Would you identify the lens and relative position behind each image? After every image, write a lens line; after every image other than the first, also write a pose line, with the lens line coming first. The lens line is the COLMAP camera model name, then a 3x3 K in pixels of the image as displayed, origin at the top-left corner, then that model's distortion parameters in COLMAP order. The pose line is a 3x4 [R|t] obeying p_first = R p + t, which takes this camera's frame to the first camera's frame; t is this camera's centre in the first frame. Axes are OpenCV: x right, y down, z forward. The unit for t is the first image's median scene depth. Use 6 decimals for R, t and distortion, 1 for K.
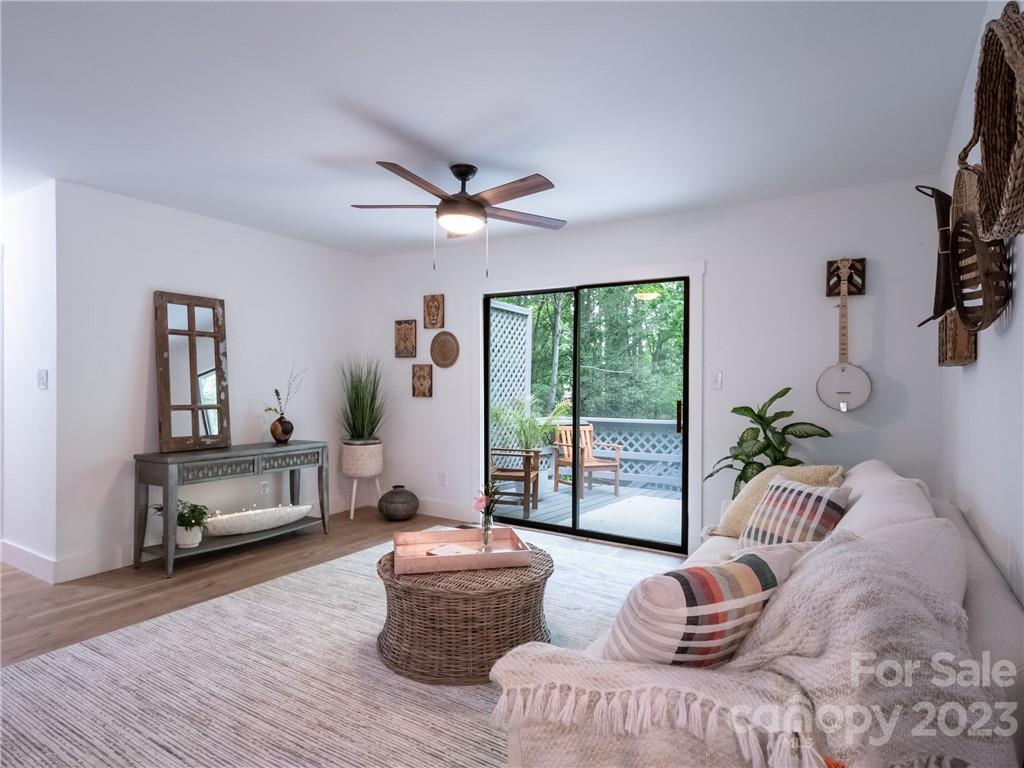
lens RADIAL K [[585.2, 0, 512.0], [0, 585.2, 384.0], [0, 0, 1]] dist [-0.000550, -0.000286]
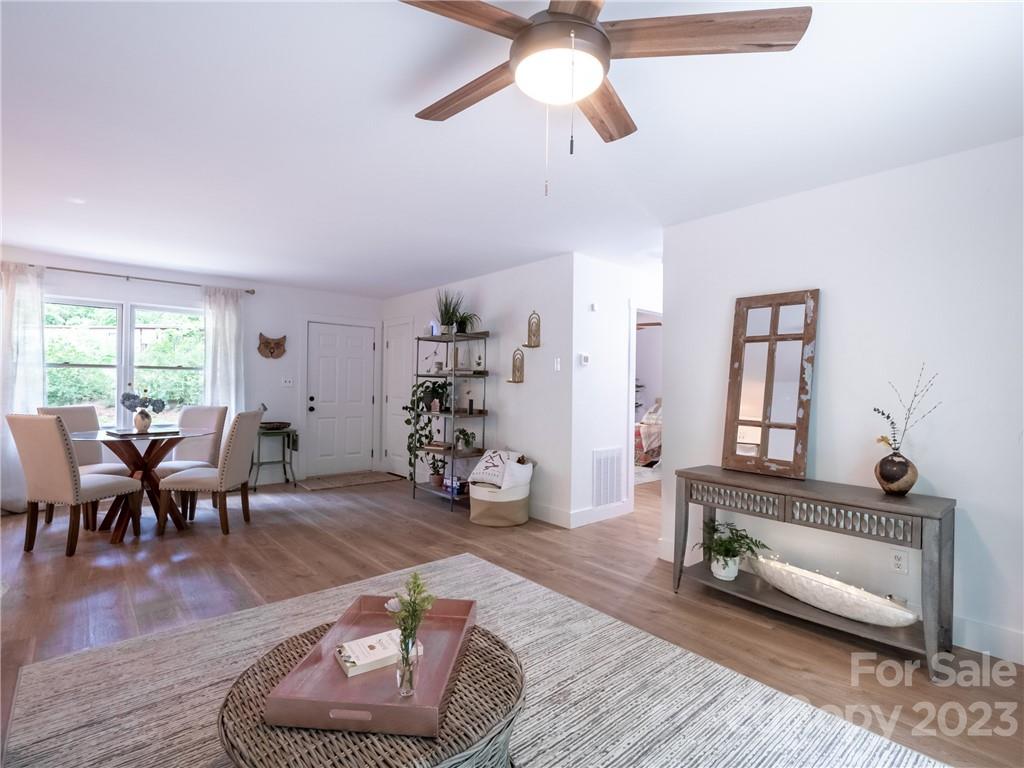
lens RADIAL K [[499.4, 0, 512.0], [0, 499.4, 384.0], [0, 0, 1]] dist [-0.000575, -0.000242]
pose [[-0.290550, -0.013593, -0.956763, 0.266344], [-0.019264, 0.999780, -0.008354, -0.006289], [0.956666, 0.016004, -0.290748, 0.856832]]
